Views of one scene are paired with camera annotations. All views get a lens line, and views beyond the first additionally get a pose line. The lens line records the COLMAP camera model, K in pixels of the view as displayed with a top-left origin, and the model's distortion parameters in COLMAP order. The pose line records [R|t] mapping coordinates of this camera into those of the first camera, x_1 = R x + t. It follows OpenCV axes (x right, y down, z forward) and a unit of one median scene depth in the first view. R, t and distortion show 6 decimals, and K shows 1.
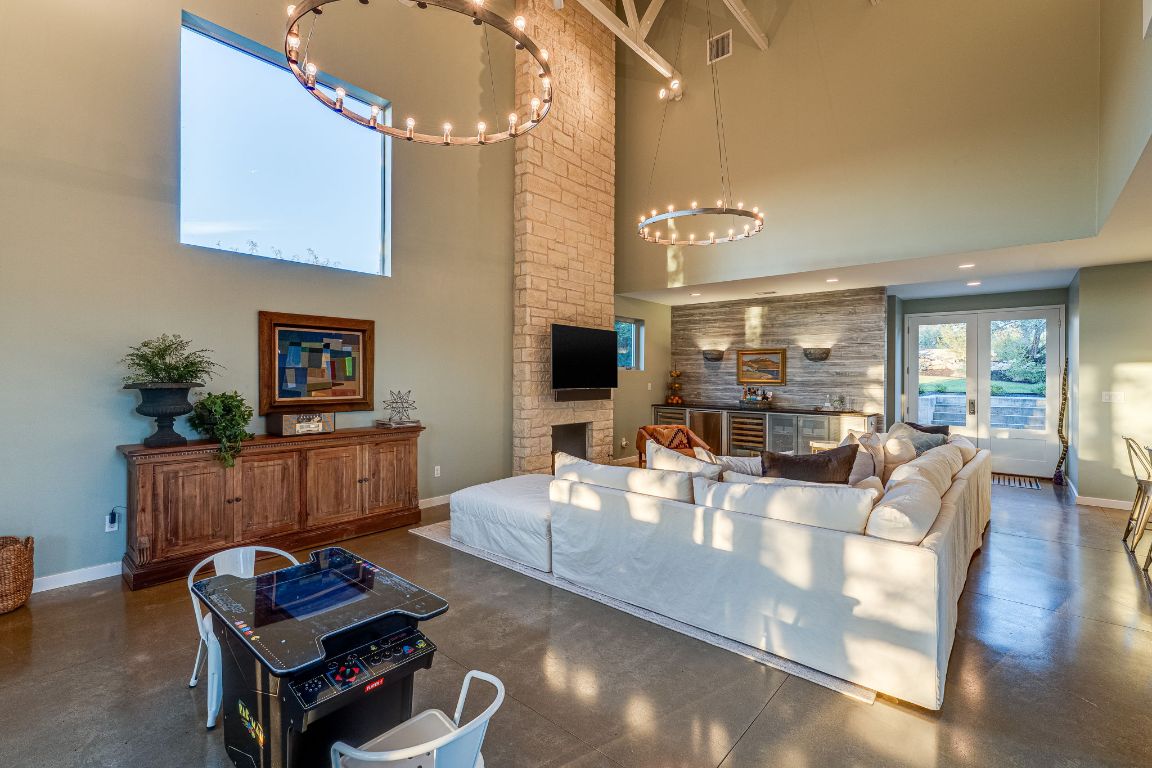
lens RADIAL K [[515.3, 0, 575.4], [0, 515.3, 373.9], [0, 0, 1]] dist [-0.000973, -0.000172]
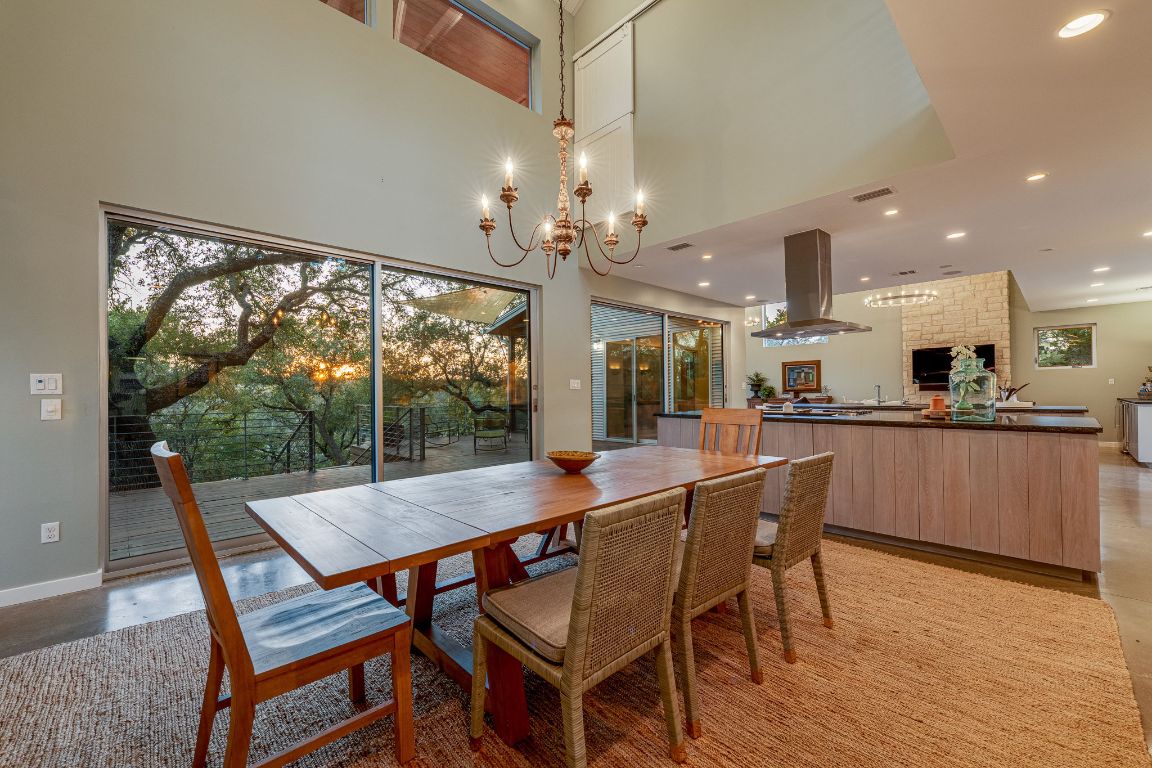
lens RADIAL K [[468.6, 0, 578.2], [0, 468.6, 392.3], [0, 0, 1]] dist [-0.000059, -0.000071]
pose [[-0.089758, -0.008580, -0.995927, 2.298312], [0.010853, 0.999895, -0.009592, 0.082546], [0.995904, -0.011670, -0.089655, -0.062870]]
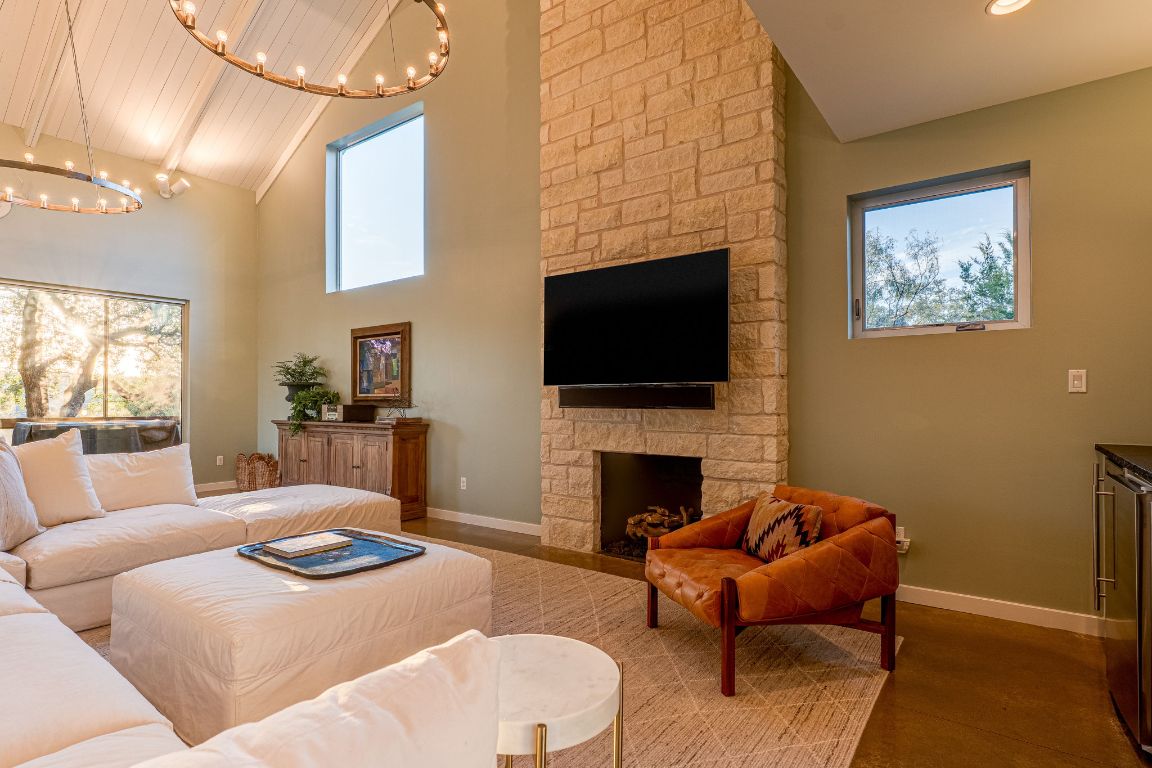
lens RADIAL K [[581.2, 0, 575.7], [0, 581.2, 401.2], [0, 0, 1]] dist [0.001615, 0.000248]
pose [[0.075312, -0.010228, -0.997108, 0.835584], [0.001213, 0.999948, -0.010165, 0.072462], [0.997159, -0.000444, 0.075321, 1.298693]]
